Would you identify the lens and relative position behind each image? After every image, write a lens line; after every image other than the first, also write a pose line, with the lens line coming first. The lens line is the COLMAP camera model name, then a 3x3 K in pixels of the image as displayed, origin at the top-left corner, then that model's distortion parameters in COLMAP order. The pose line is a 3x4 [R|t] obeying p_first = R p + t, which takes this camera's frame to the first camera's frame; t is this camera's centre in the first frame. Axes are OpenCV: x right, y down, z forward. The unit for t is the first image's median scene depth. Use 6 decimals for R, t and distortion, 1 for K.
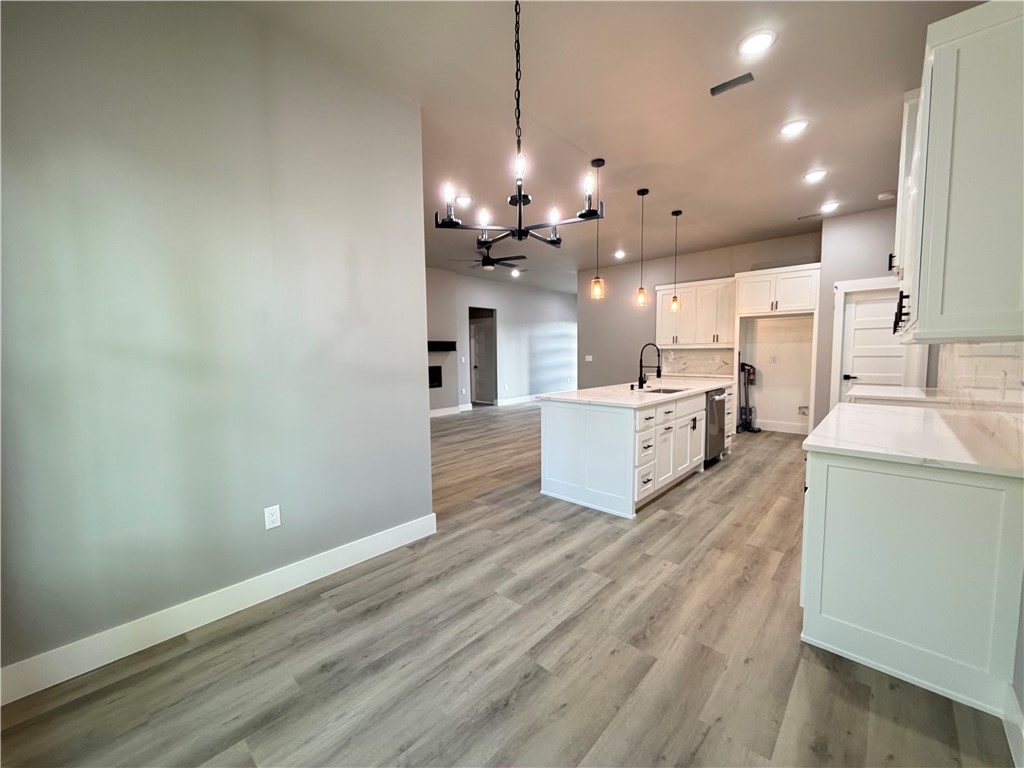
lens RADIAL K [[408.4, 0, 512.0], [0, 408.4, 384.0], [0, 0, 1]] dist [0.007587, -0.000283]
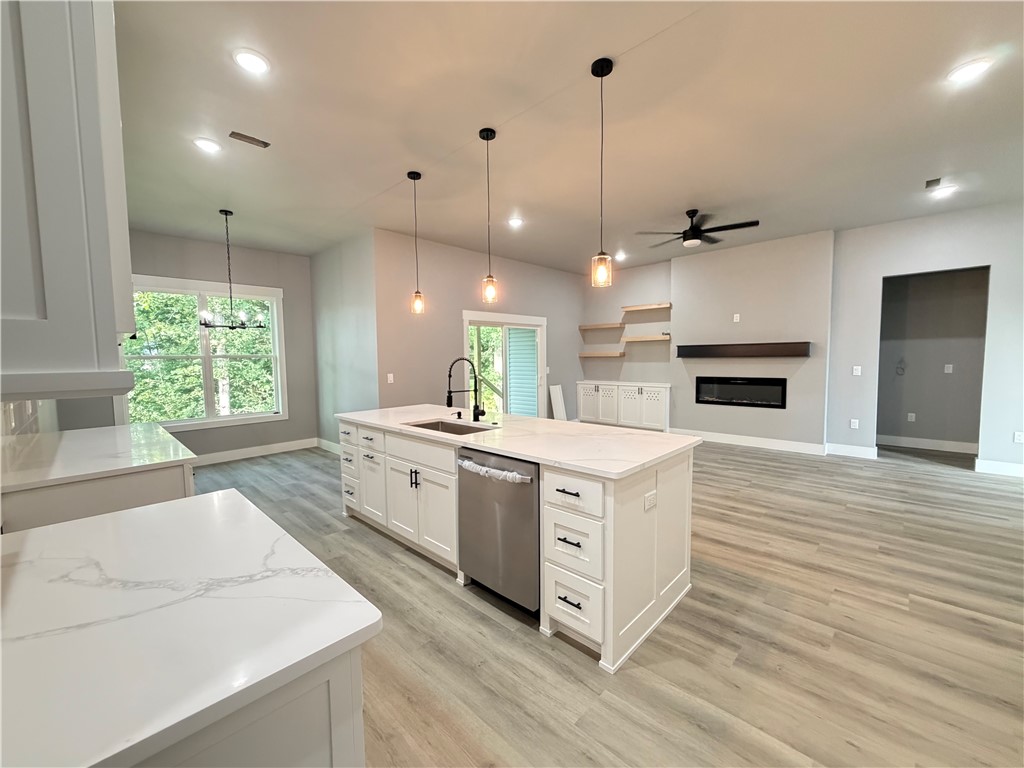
lens RADIAL K [[408.4, 0, 512.0], [0, 408.4, 384.0], [0, 0, 1]] dist [0.007587, -0.000283]
pose [[-0.025868, 0.076101, -0.996764, 0.928591], [-0.064281, 0.994908, 0.077628, -0.102616], [0.997597, 0.066081, -0.020844, 0.978724]]
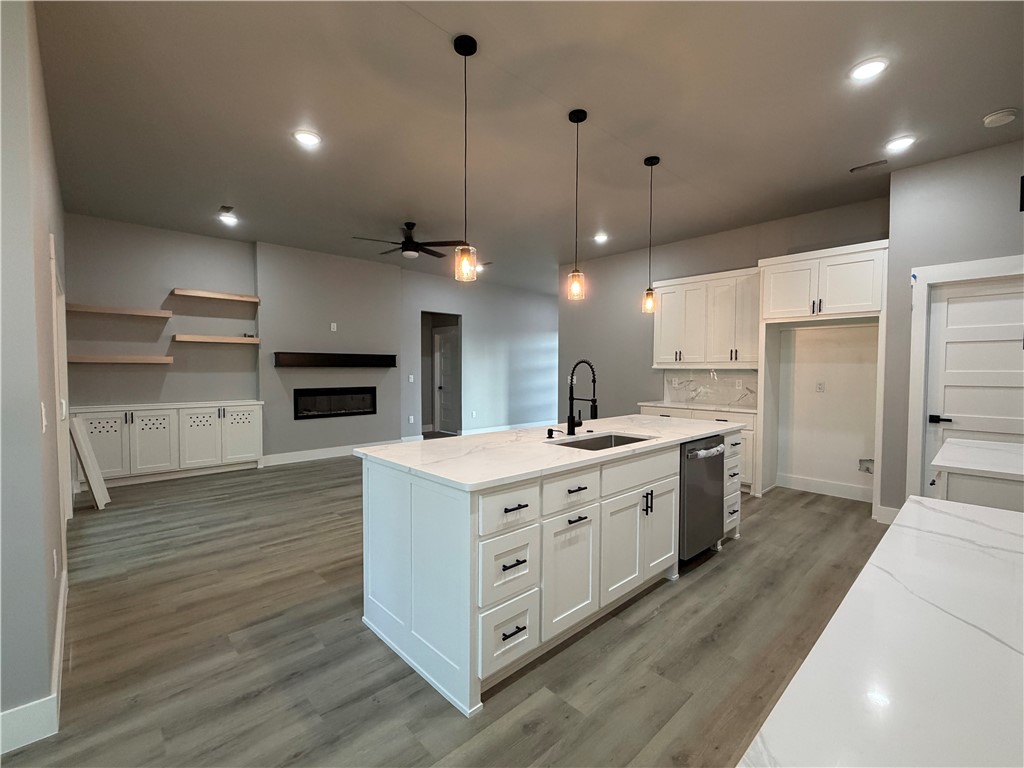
lens RADIAL K [[453.1, 0, 511.1], [0, 453.1, 386.1], [0, 0, 1]] dist [0.001924, 0.000449]
pose [[0.997269, 0.017645, -0.071715, 0.249726], [-0.020440, 0.999052, -0.038424, -0.030542], [0.070969, 0.039785, 0.996685, 0.296926]]
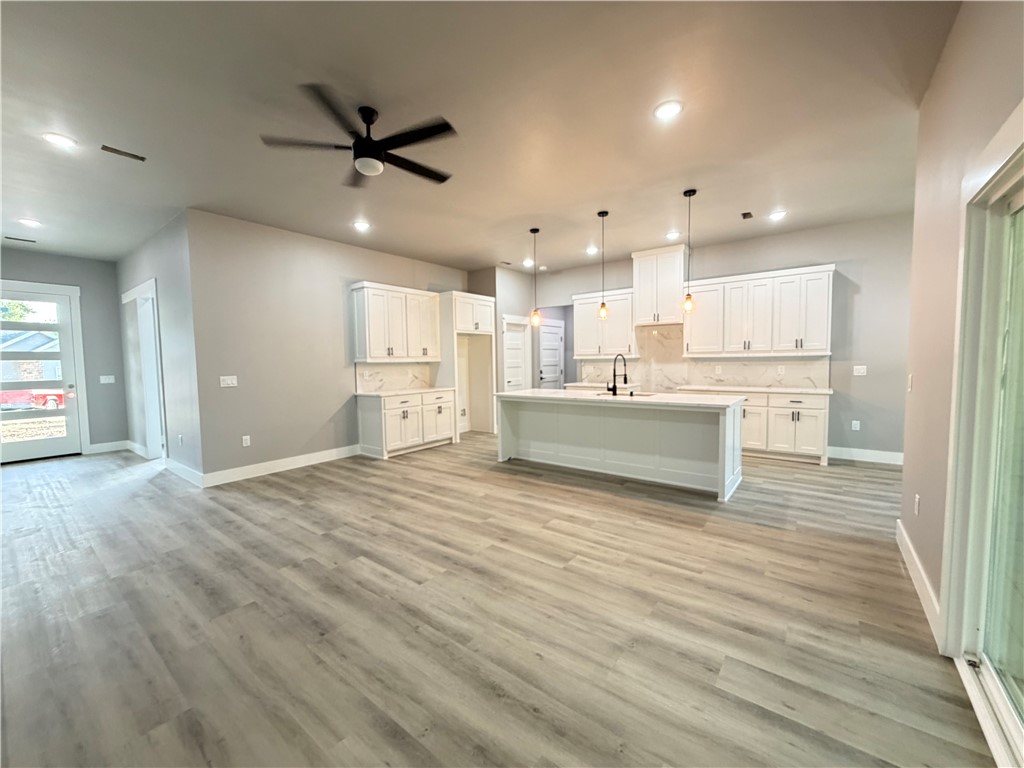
lens RADIAL K [[408.4, 0, 512.0], [0, 408.4, 384.0], [0, 0, 1]] dist [0.007587, -0.000283]
pose [[-0.088257, -0.047001, 0.994988, -0.679458], [0.094528, 0.993983, 0.055338, -0.097118], [-0.991602, 0.098939, -0.083283, 1.241494]]
